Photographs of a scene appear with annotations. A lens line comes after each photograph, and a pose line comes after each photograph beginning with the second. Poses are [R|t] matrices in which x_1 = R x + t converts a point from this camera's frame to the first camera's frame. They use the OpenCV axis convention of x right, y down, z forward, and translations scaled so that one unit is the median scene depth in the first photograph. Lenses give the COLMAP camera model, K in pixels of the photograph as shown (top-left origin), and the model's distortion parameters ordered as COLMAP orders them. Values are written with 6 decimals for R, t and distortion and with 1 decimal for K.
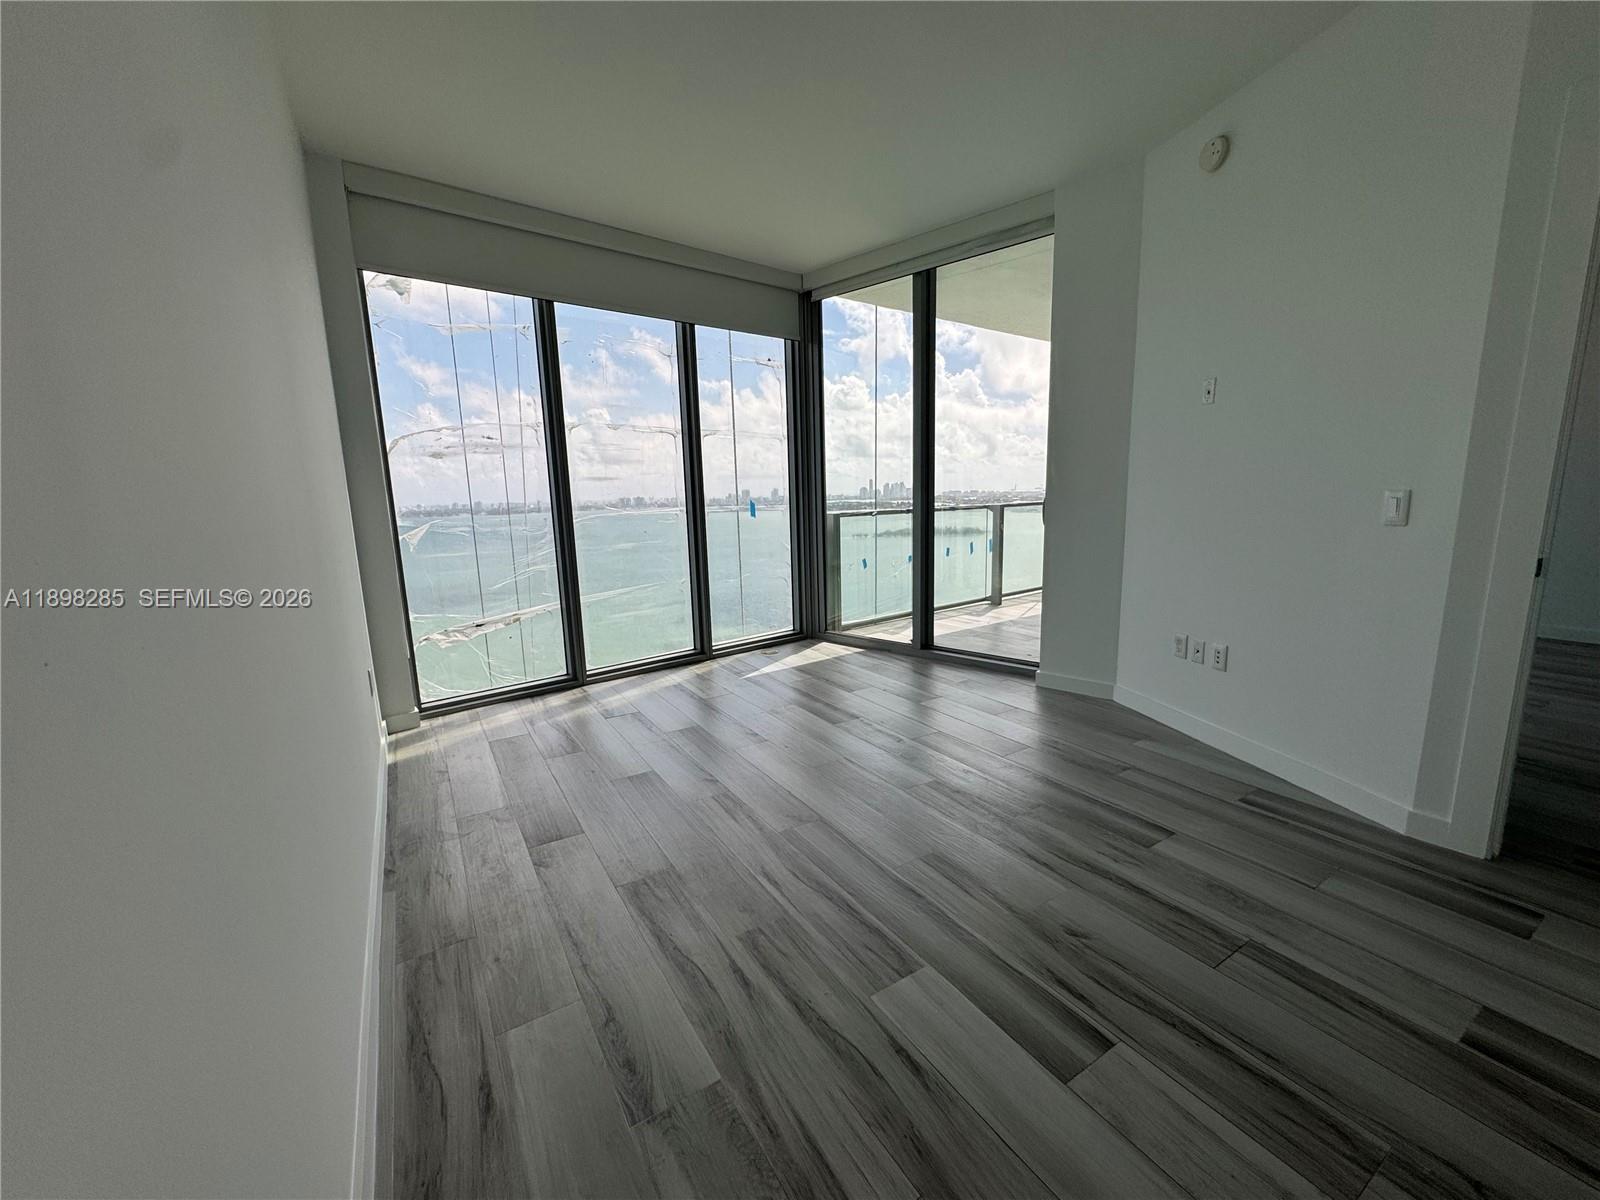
lens RADIAL K [[637.7, 0, 800.0], [0, 637.7, 600.0], [0, 0, 1]] dist [-0.000340, -0.000057]
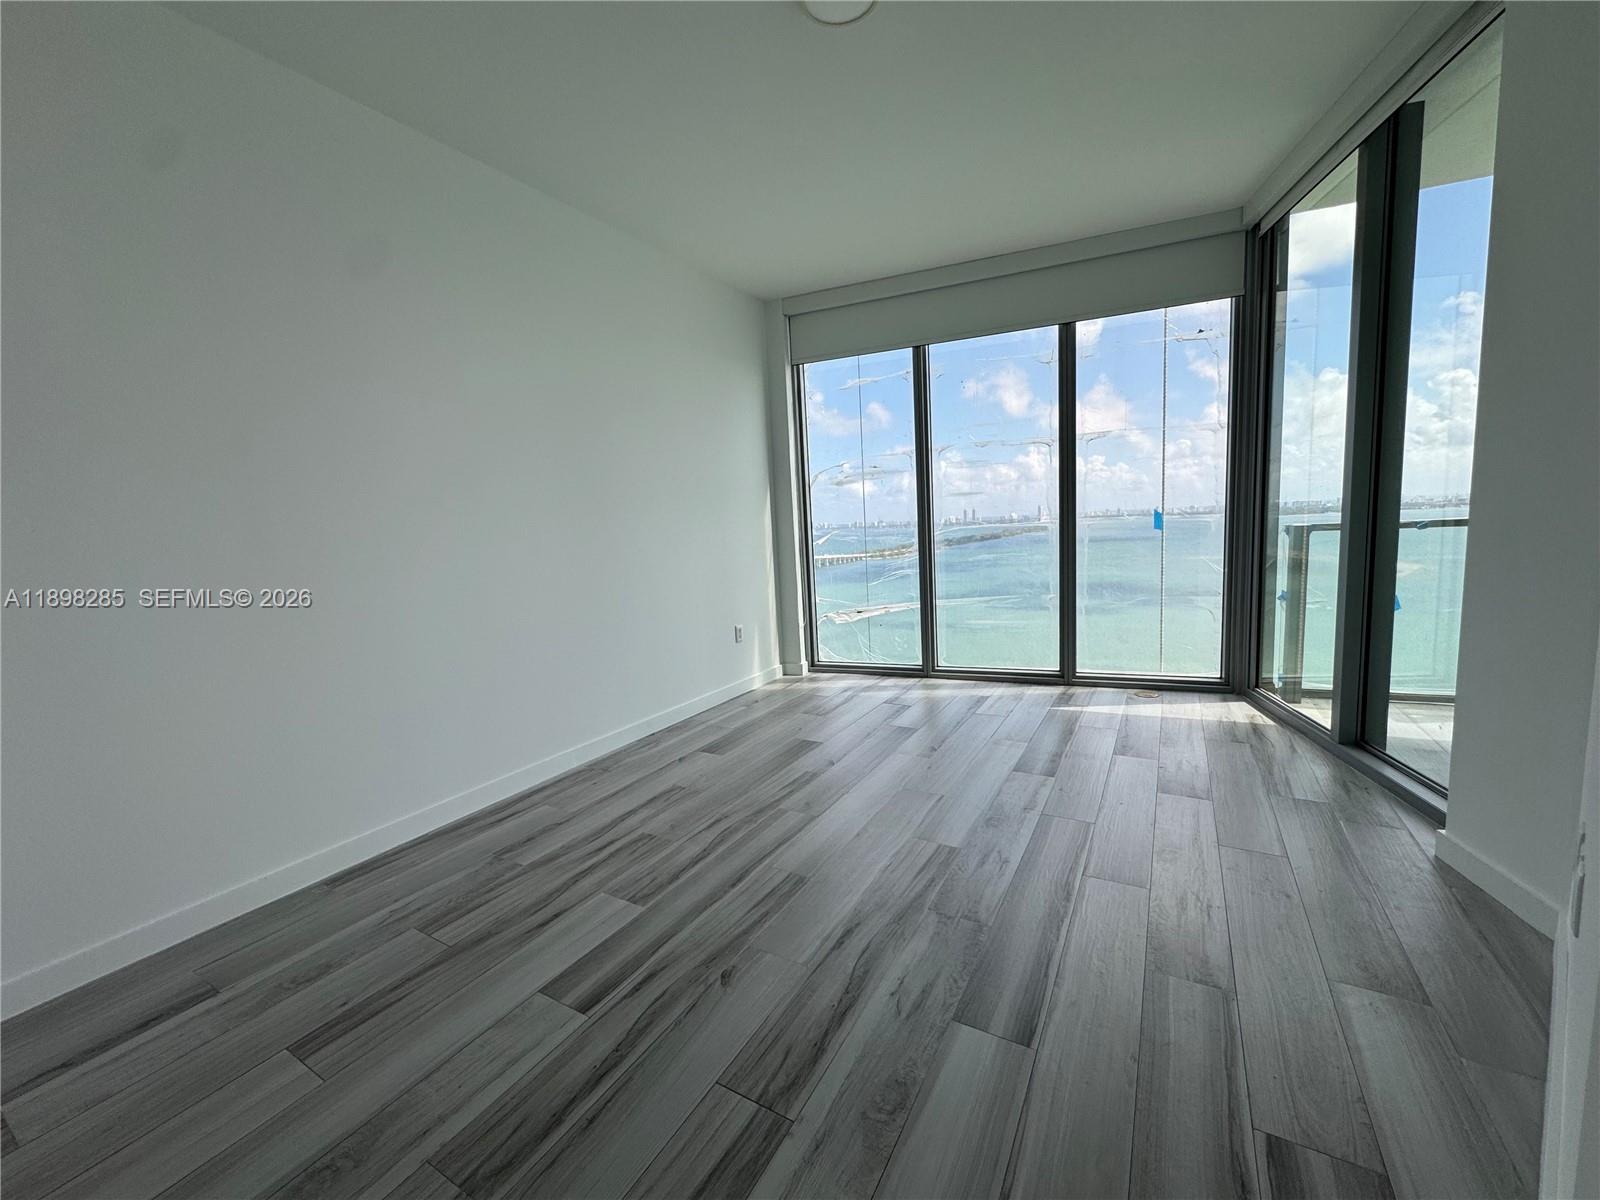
lens RADIAL K [[637.7, 0, 800.0], [0, 637.7, 600.0], [0, 0, 1]] dist [-0.000340, -0.000057]
pose [[0.469596, 0.109095, -0.876115, 0.665509], [-0.111472, 0.991721, 0.063742, -0.062119], [0.875816, 0.067730, 0.477869, 0.311654]]
